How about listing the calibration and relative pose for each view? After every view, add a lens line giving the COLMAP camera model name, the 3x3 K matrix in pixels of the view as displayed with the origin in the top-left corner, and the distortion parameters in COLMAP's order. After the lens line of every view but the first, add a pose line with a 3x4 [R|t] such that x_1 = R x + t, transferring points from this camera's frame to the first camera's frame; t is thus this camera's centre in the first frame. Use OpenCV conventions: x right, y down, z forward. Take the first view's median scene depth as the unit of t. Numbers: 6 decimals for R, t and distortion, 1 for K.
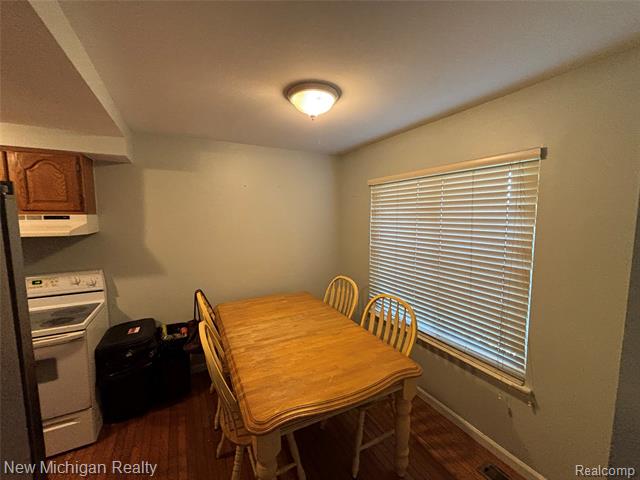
lens RADIAL K [[262.8, 0, 320.5], [0, 262.8, 238.6], [0, 0, 1]] dist [0.004024, 0.000191]
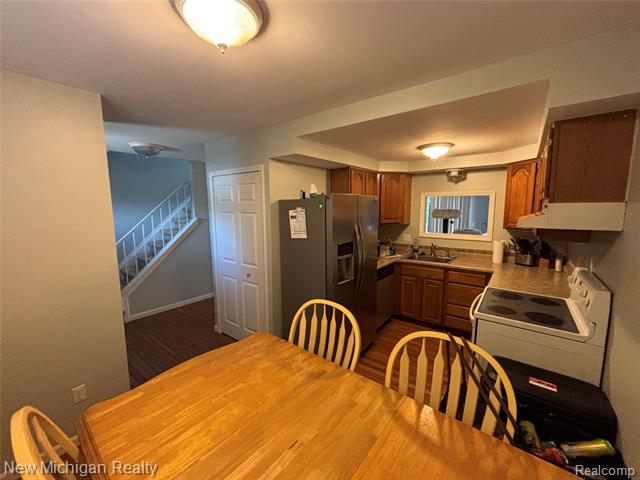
lens RADIAL K [[262.8, 0, 320.5], [0, 262.8, 239.8], [0, 0, 1]] dist [0.004024, 0.000191]
pose [[-0.919451, 0.064501, -0.387877, 0.015974], [-0.019171, 0.977927, 0.208067, -0.124814], [0.392736, 0.198743, -0.897920, 1.352255]]
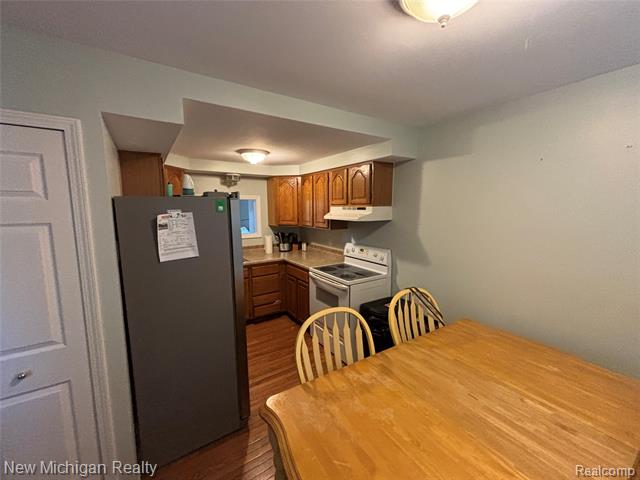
lens RADIAL K [[262.8, 0, 316.5], [0, 262.8, 239.6], [0, 0, 1]] dist [0.004024, 0.000191]
pose [[0.078773, 0.131487, -0.988183, 0.409529], [-0.082121, 0.988750, 0.125017, -0.063043], [0.993504, 0.071302, 0.088685, 0.561551]]
